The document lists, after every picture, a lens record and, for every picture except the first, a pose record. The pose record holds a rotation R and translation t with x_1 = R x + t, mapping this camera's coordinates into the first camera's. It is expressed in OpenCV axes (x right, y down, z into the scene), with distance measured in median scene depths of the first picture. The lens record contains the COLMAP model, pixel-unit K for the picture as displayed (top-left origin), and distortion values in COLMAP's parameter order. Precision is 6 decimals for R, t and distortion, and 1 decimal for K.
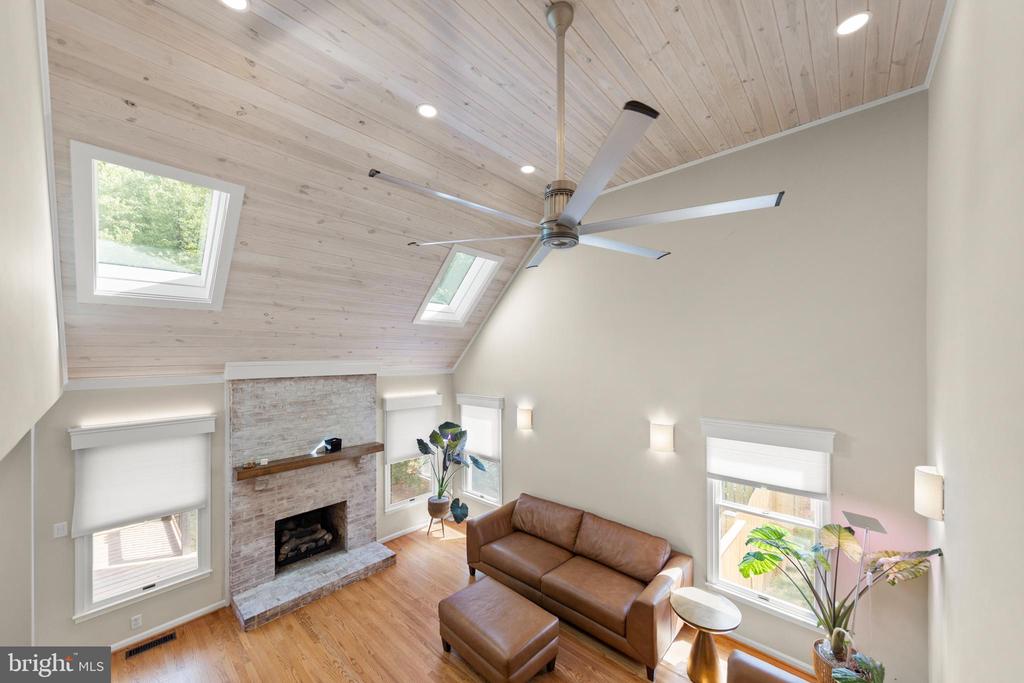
lens RADIAL K [[380.9, 0, 511.7], [0, 380.9, 351.5], [0, 0, 1]] dist [0.004952, -0.000266]
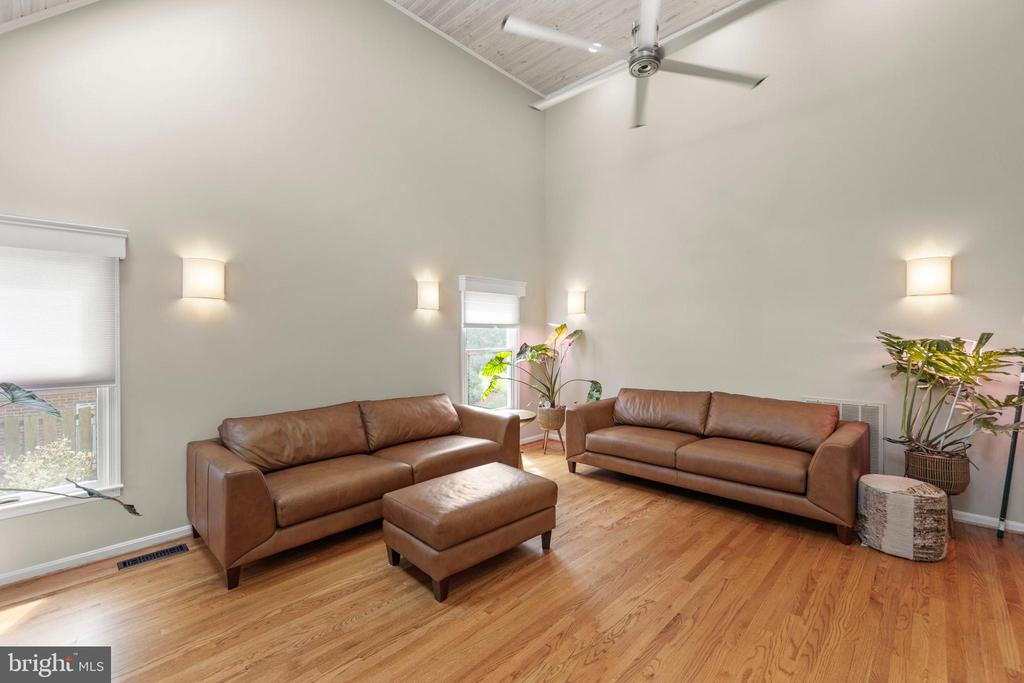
lens RADIAL K [[432.2, 0, 522.6], [0, 432.2, 340.5], [0, 0, 1]] dist [0.002643, 0.000416]
pose [[0.017637, -0.009849, 0.999796, -0.645738], [-0.000767, 0.999951, 0.009864, 0.302666], [-0.999844, -0.000941, 0.017628, 0.684566]]
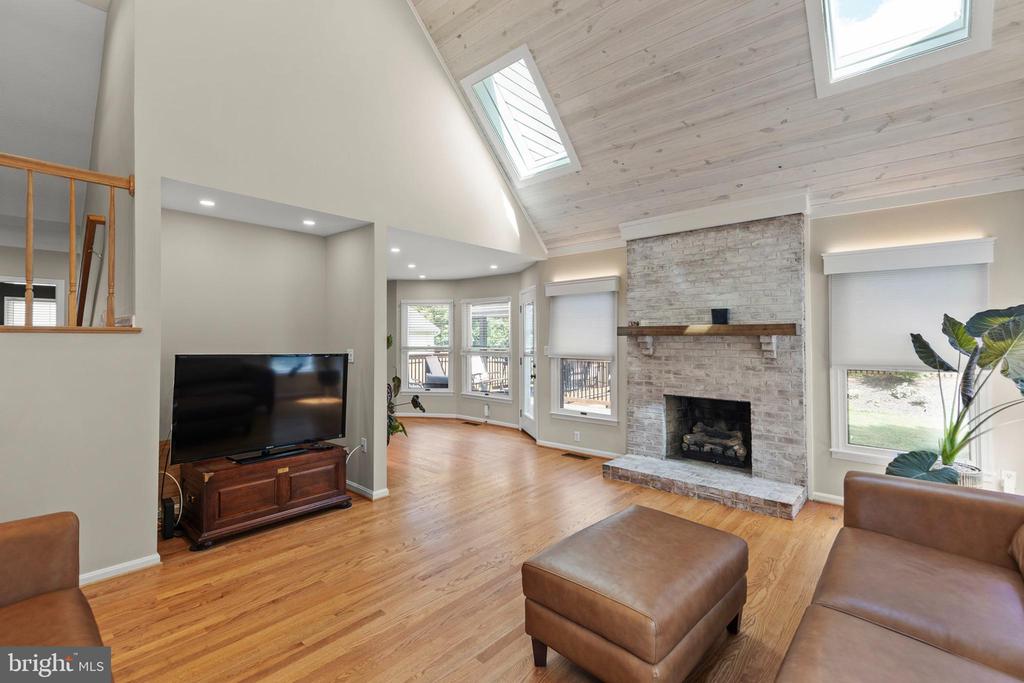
lens RADIAL K [[462.6, 0, 508.9], [0, 462.6, 331.1], [0, 0, 1]] dist [0.021616, 0.000520]
pose [[-0.003436, -0.011684, -0.999926, 0.462041], [0.003339, 0.999926, -0.011695, 0.299723], [0.999989, -0.003379, -0.003397, 0.628285]]
